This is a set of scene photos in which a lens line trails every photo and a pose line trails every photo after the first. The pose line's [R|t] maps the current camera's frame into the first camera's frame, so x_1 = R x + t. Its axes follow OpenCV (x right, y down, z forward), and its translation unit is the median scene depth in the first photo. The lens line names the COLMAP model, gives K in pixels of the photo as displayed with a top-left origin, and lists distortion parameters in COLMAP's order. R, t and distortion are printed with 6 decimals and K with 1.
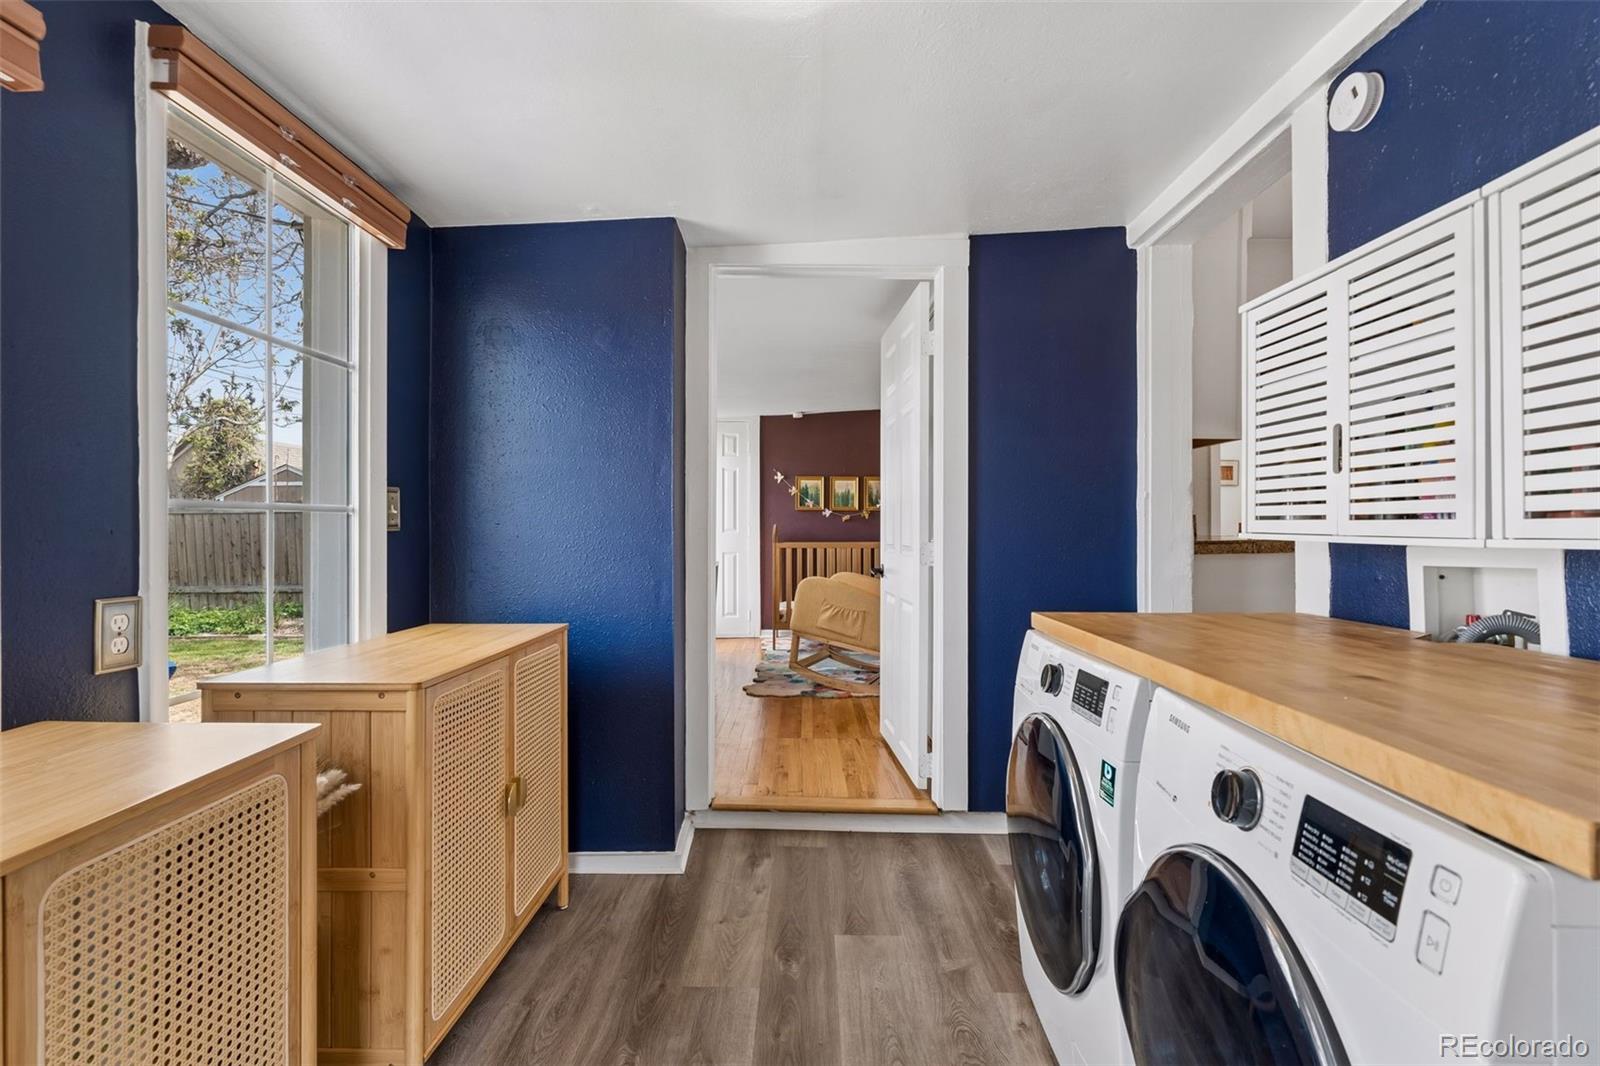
lens RADIAL K [[741.9, 0, 802.4], [0, 741.9, 509.4], [0, 0, 1]] dist [0.001557, 0.000083]
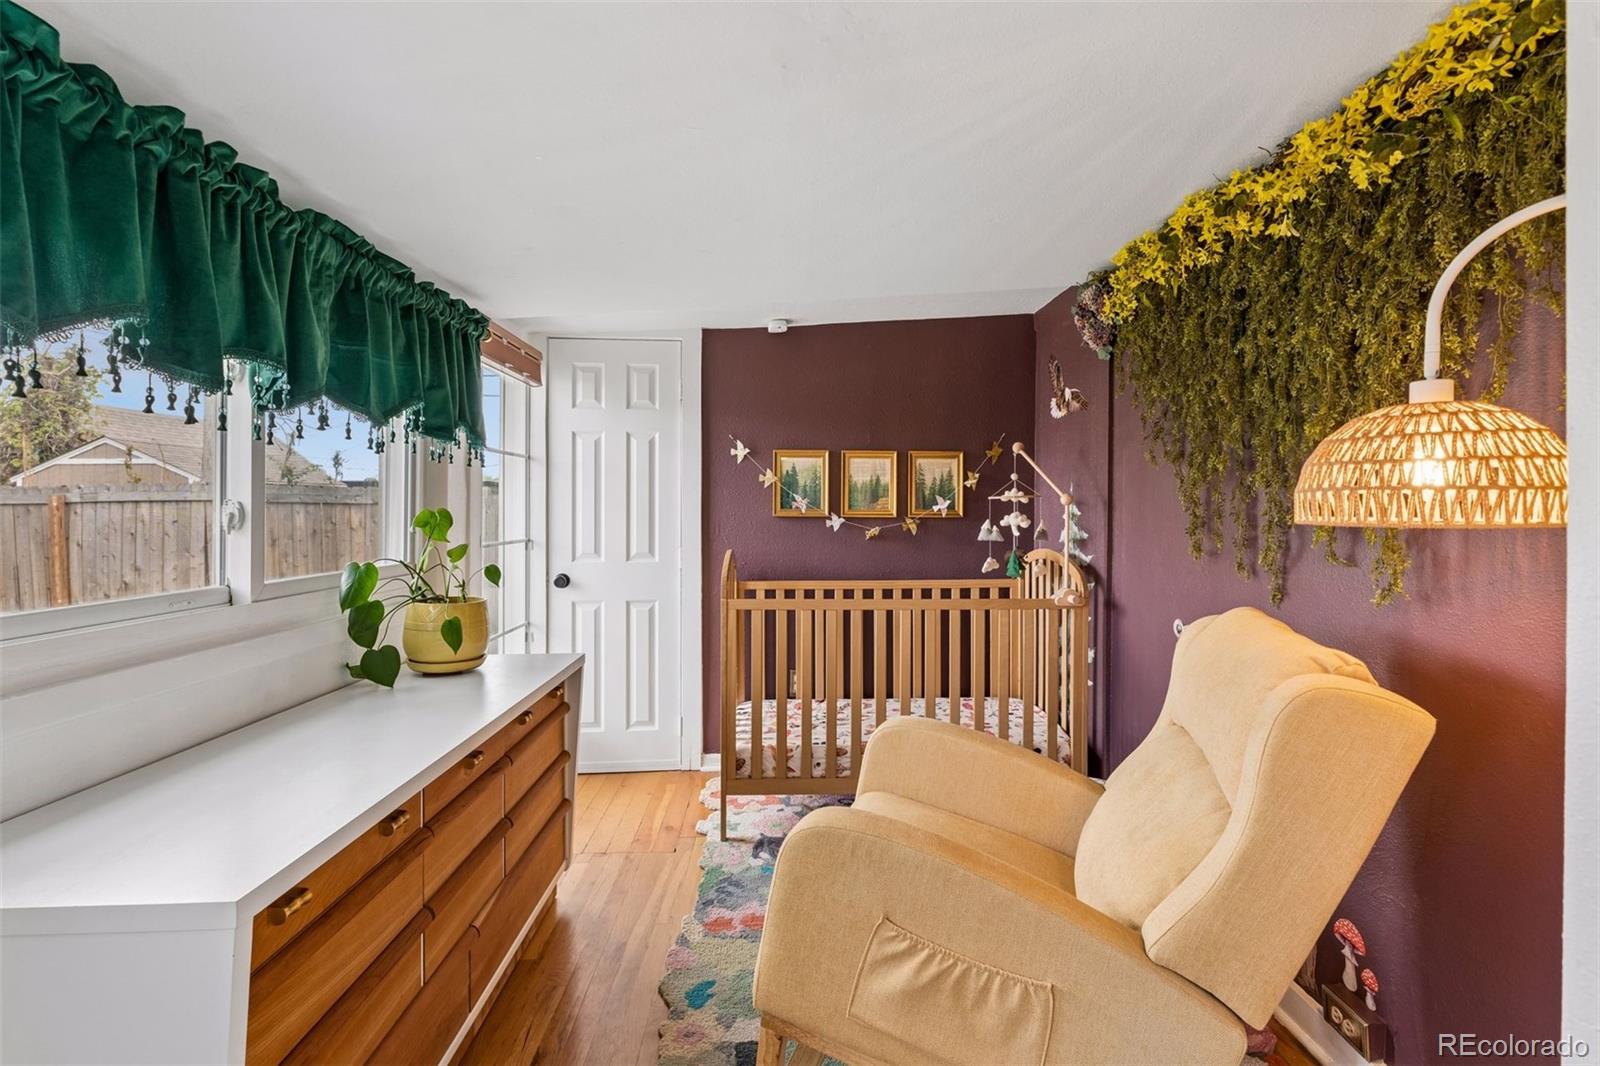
lens RADIAL K [[741.9, 0, 802.4], [0, 741.9, 509.4], [0, 0, 1]] dist [0.001557, 0.000083]
pose [[0.999491, 0.003094, 0.031761, -0.004994], [-0.003909, 0.999664, 0.025606, -0.017074], [-0.031671, -0.025717, 0.999167, 0.496809]]
